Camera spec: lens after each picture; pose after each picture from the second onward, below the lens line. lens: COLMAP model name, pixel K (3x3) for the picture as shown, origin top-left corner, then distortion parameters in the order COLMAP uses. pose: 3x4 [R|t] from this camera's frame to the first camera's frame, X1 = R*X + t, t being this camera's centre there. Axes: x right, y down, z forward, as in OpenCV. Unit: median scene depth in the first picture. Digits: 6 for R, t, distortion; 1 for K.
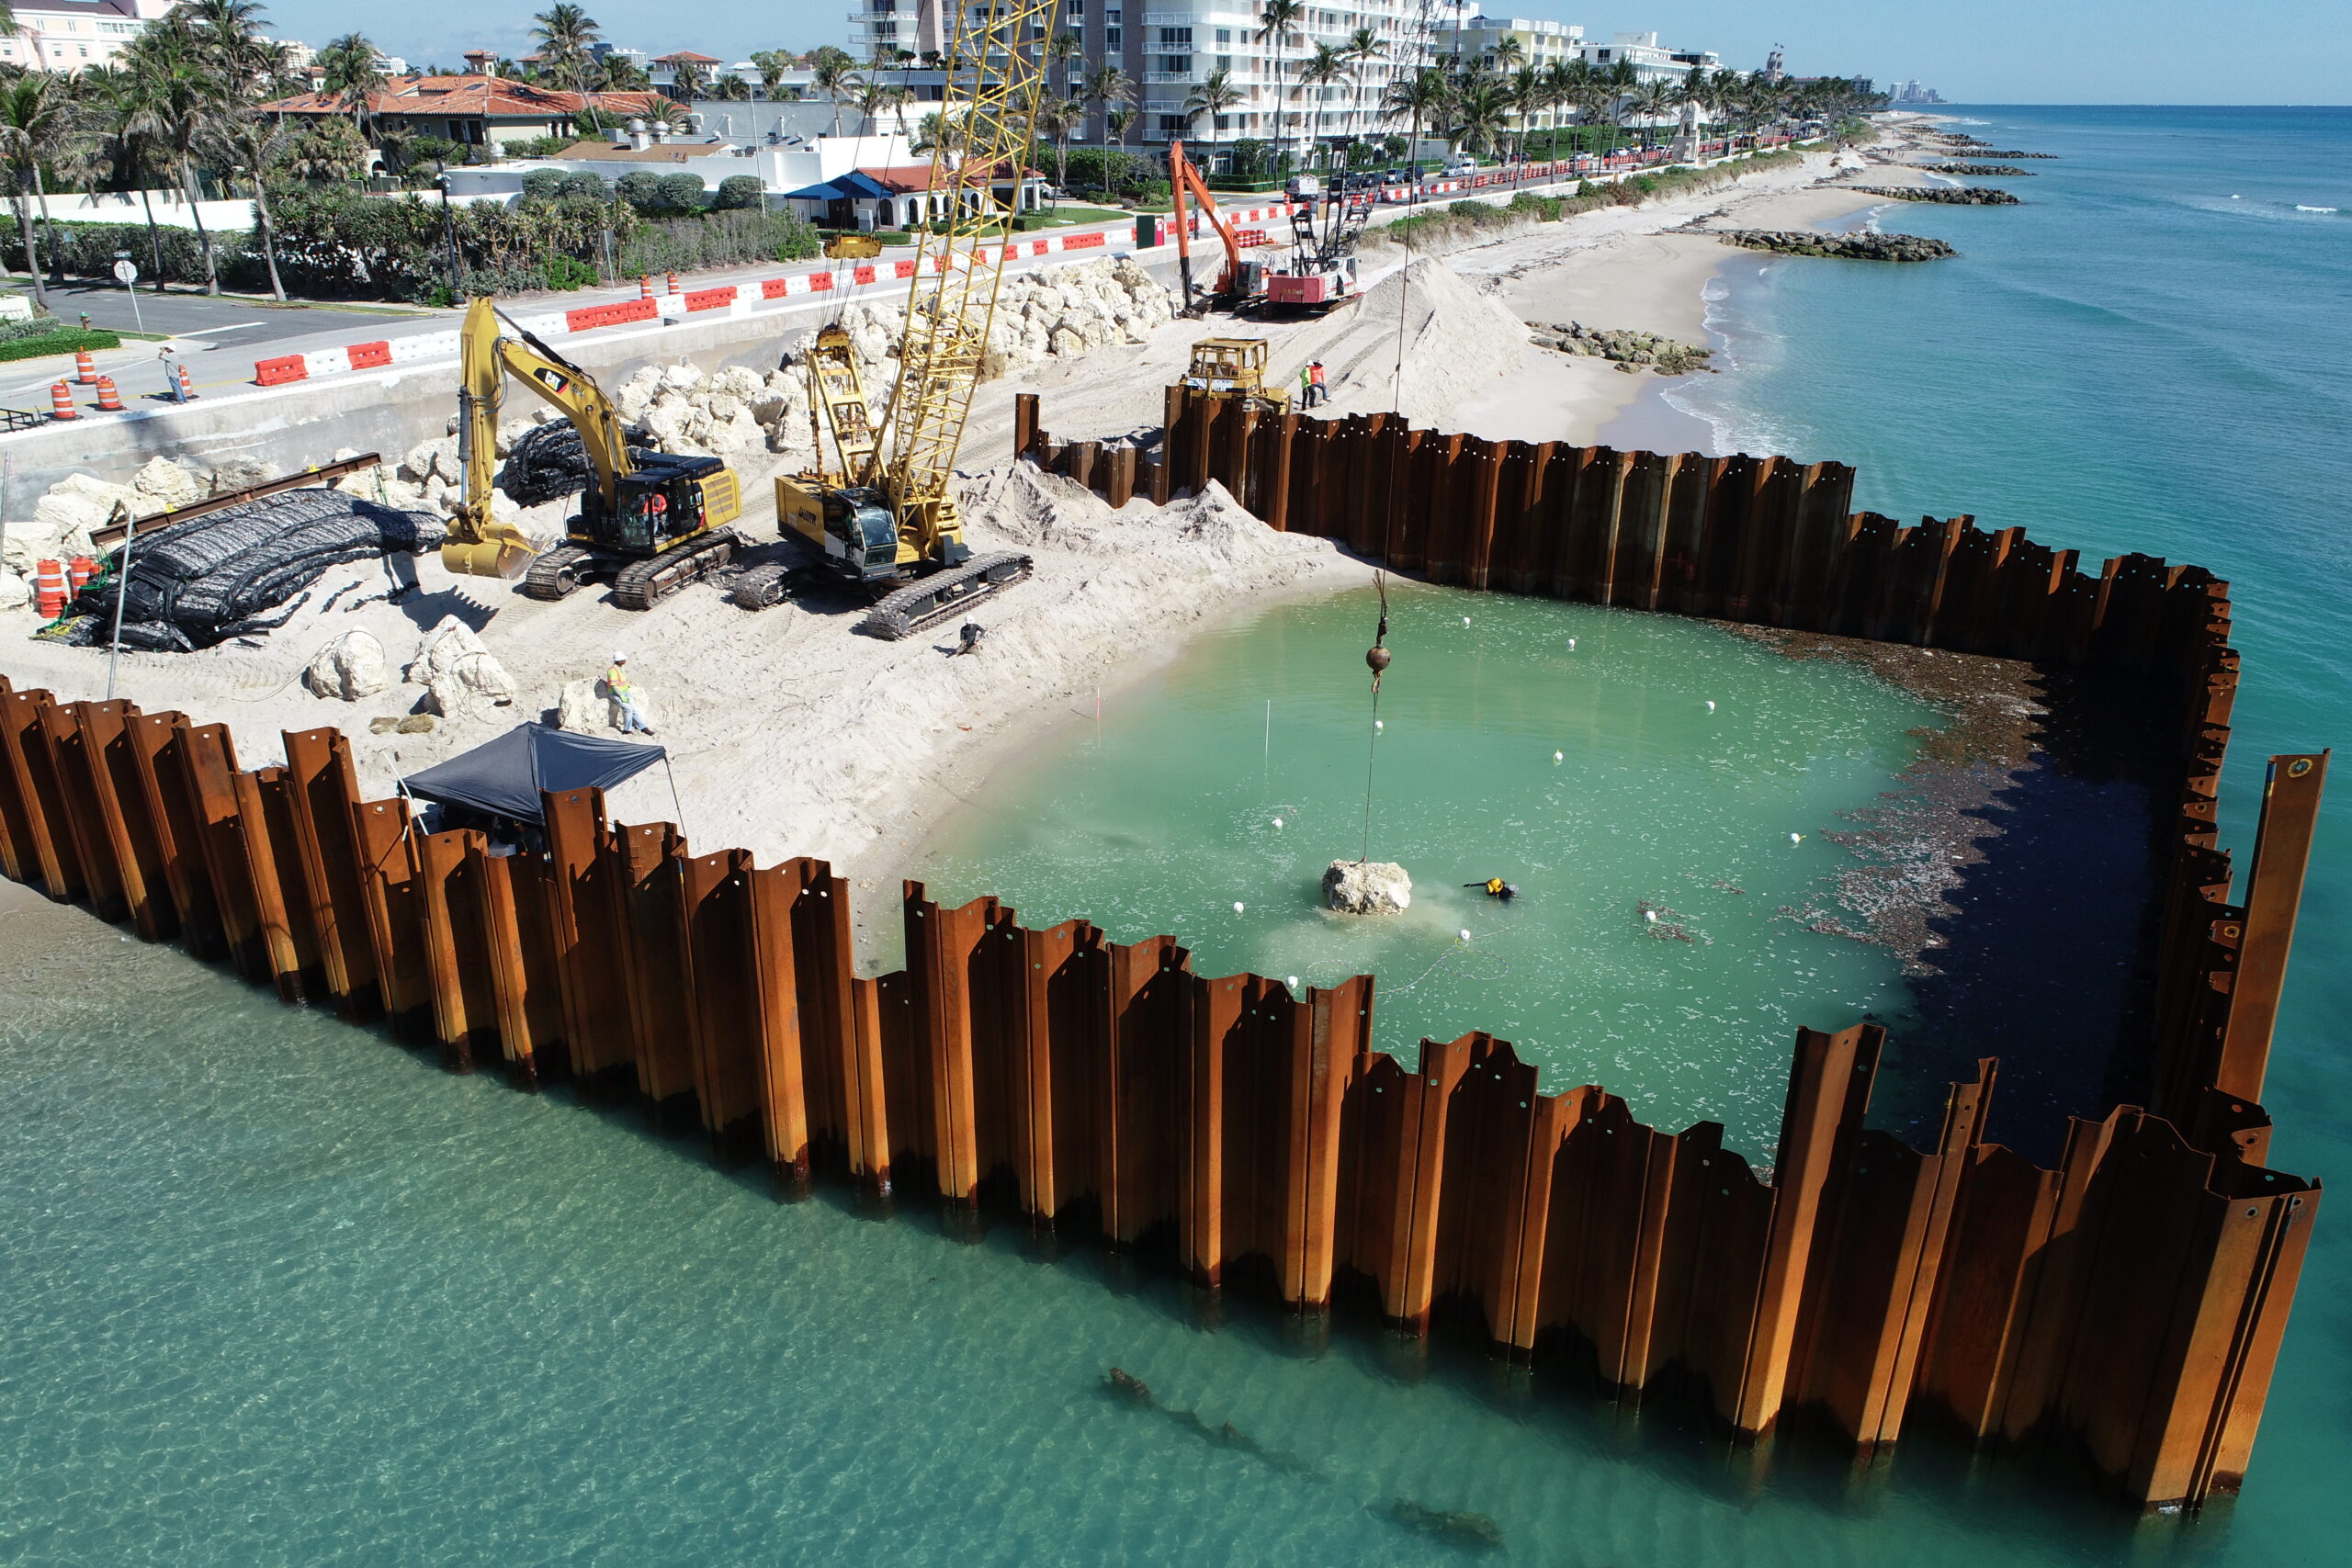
lens RADIAL K [[1688.9, 0, 1170.7], [0, 1688.9, 787.5], [0, 0, 1]] dist [0.004244, 0.005116]
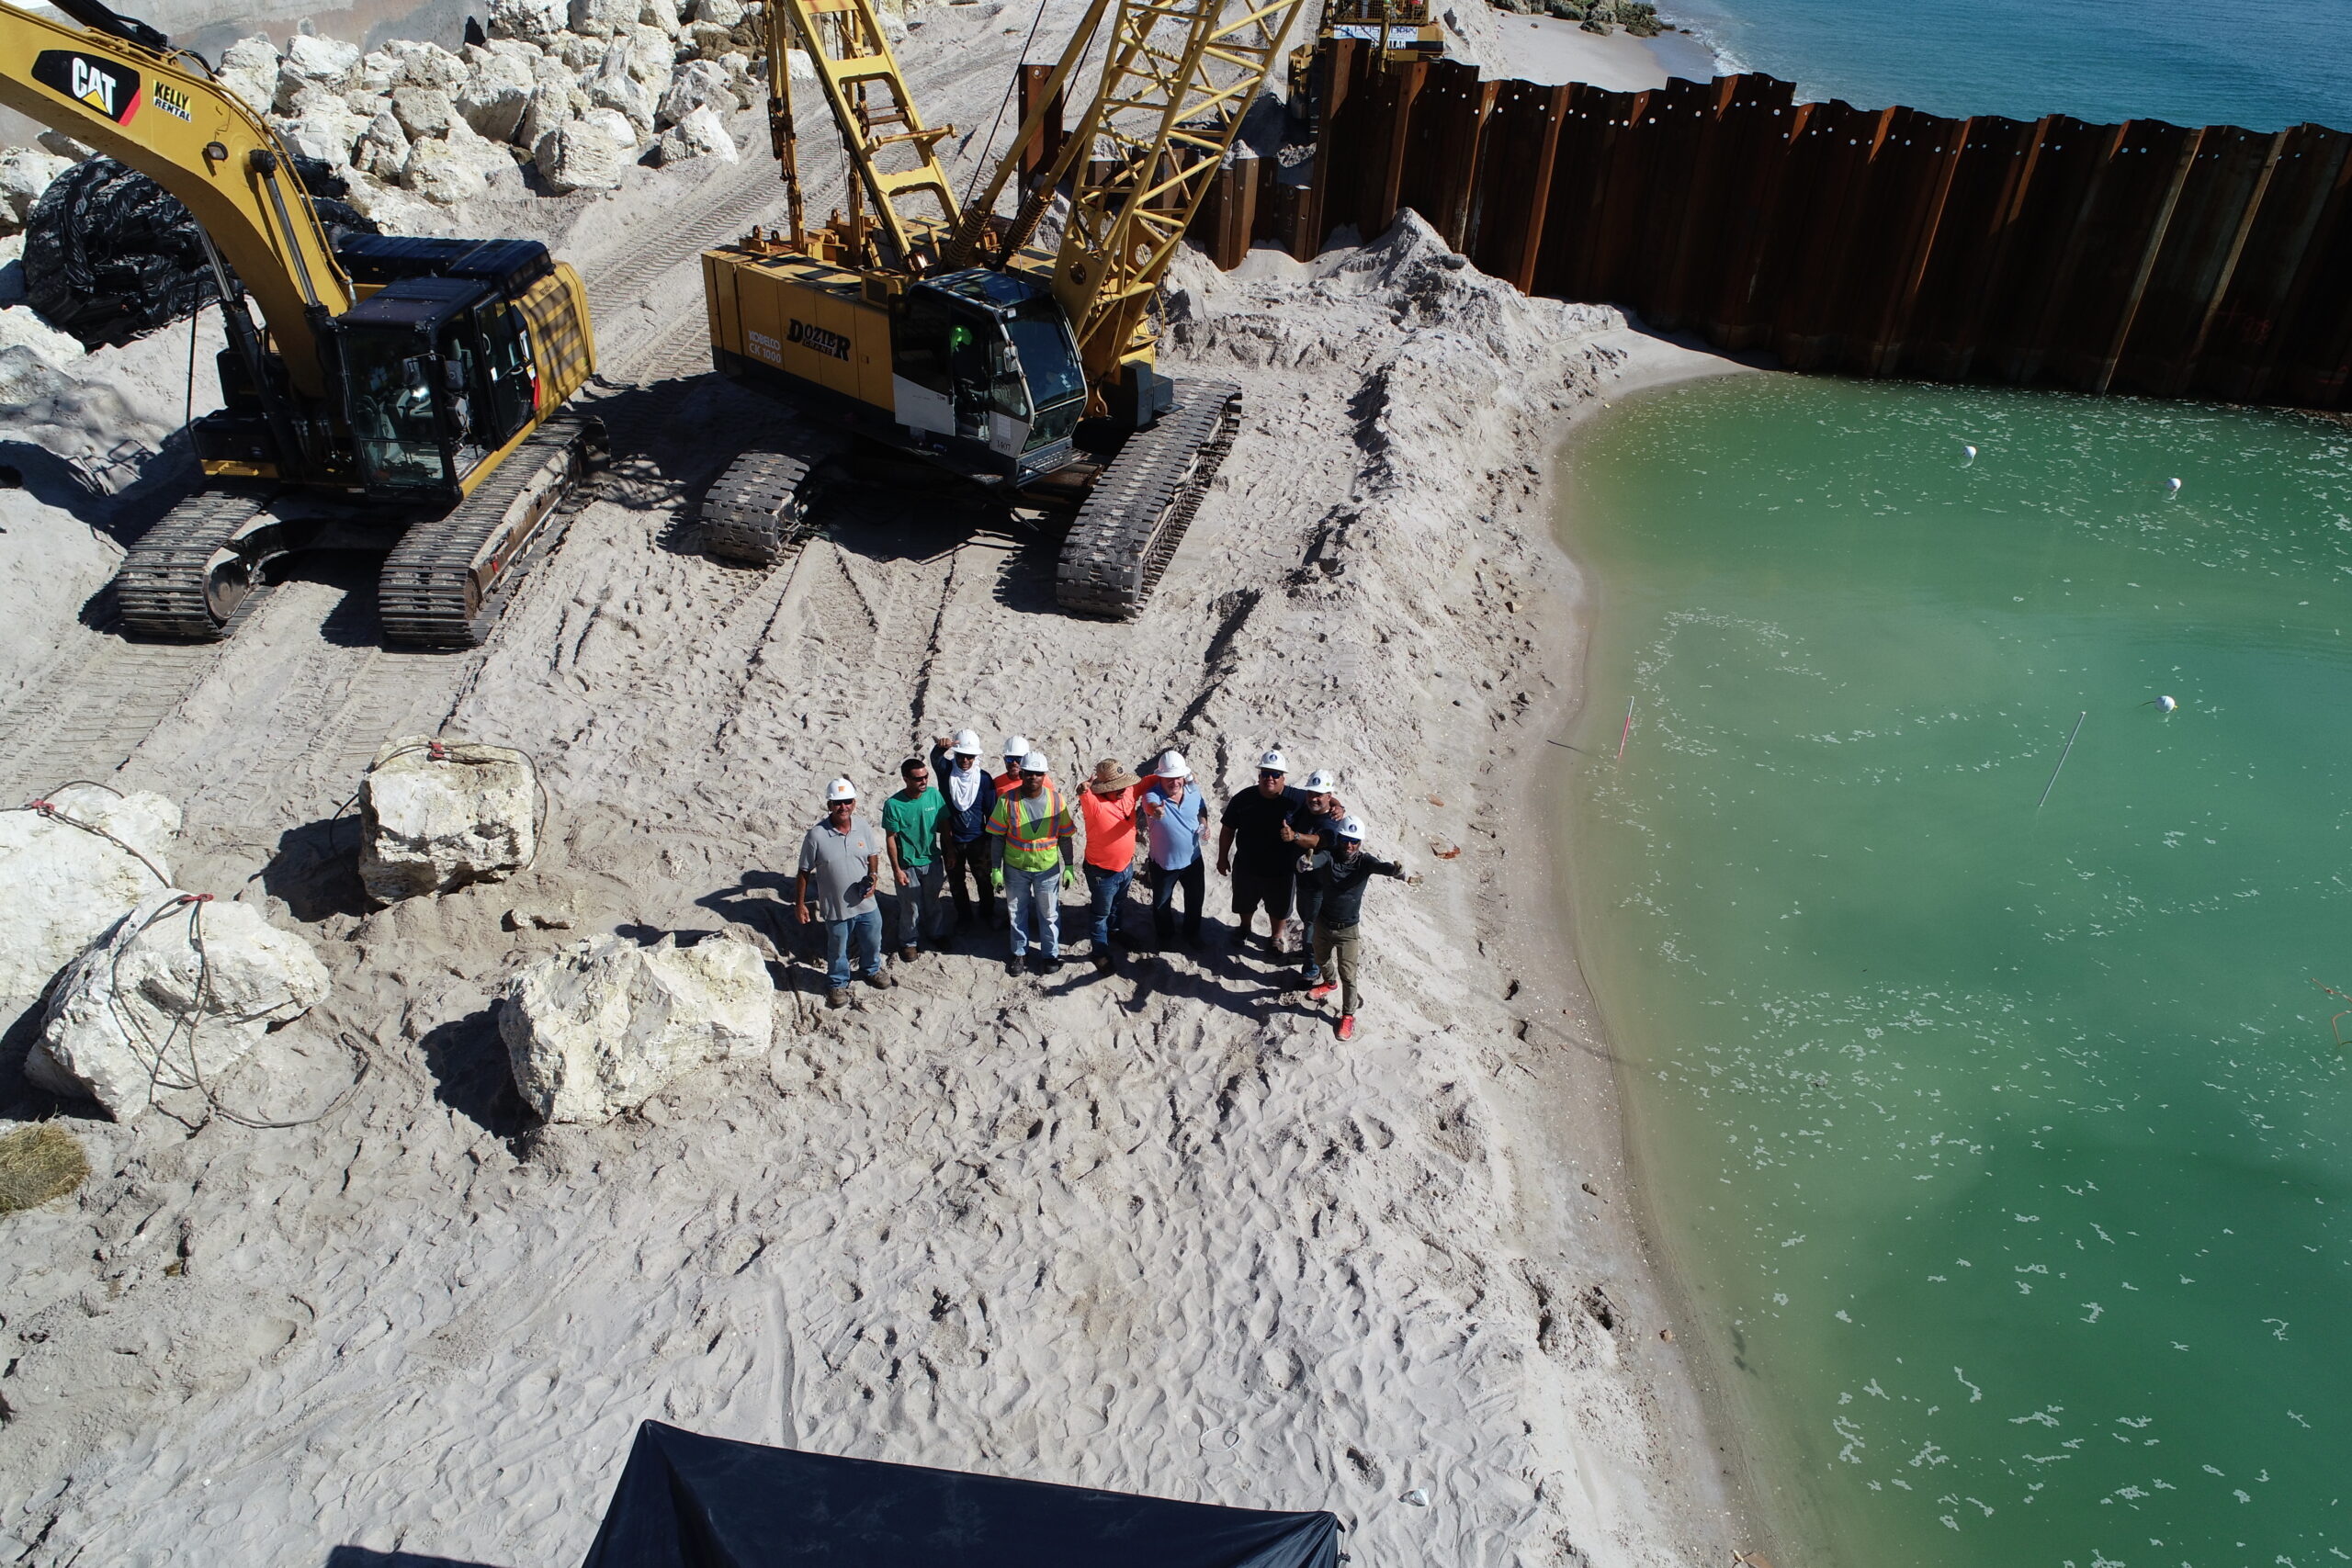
lens RADIAL K [[1688.9, 0, 1177.4], [0, 1688.9, 779.2], [0, 0, 1]] dist [0.004244, 0.005116]
pose [[0.966234, -0.123657, 0.226054, -0.220076], [0.087950, 0.982905, 0.161746, -0.100252], [-0.242190, -0.136403, 0.960593, 0.480665]]
